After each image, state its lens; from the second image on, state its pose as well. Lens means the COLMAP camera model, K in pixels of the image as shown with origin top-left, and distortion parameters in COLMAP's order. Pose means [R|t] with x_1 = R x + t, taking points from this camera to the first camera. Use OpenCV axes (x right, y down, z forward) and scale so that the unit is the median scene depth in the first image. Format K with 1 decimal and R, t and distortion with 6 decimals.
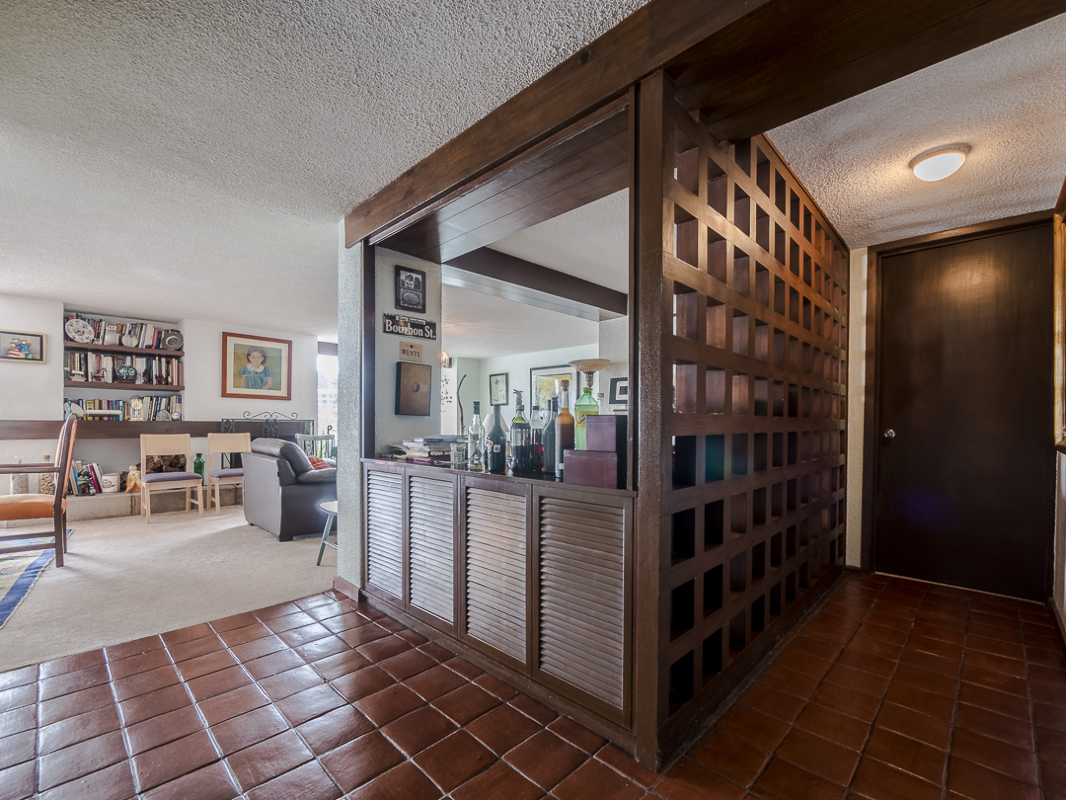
lens RADIAL K [[478.9, 0, 523.3], [0, 478.9, 408.2], [0, 0, 1]] dist [0.002314, 0.000322]
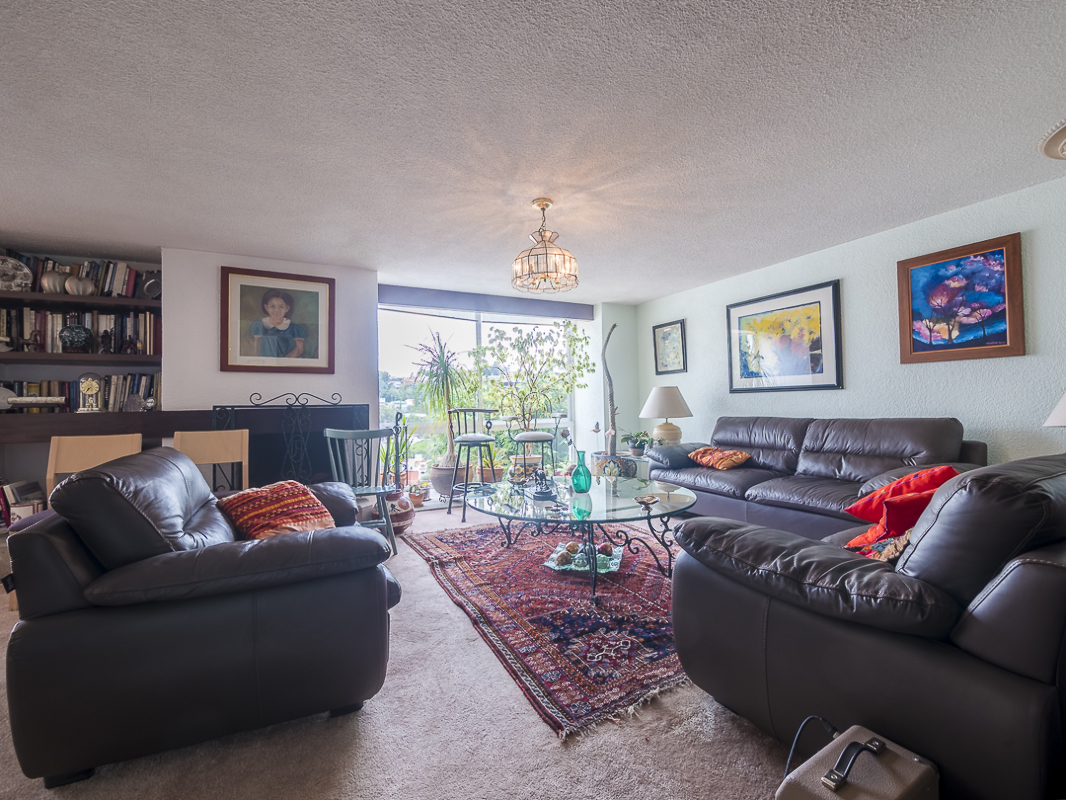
lens RADIAL K [[478.9, 0, 523.3], [0, 478.9, 408.2], [0, 0, 1]] dist [0.002314, 0.000322]
pose [[0.952153, -0.020594, -0.304927, -0.066828], [0.033986, 0.998674, 0.038673, 0.014252], [0.303726, -0.047186, 0.951590, 0.524139]]
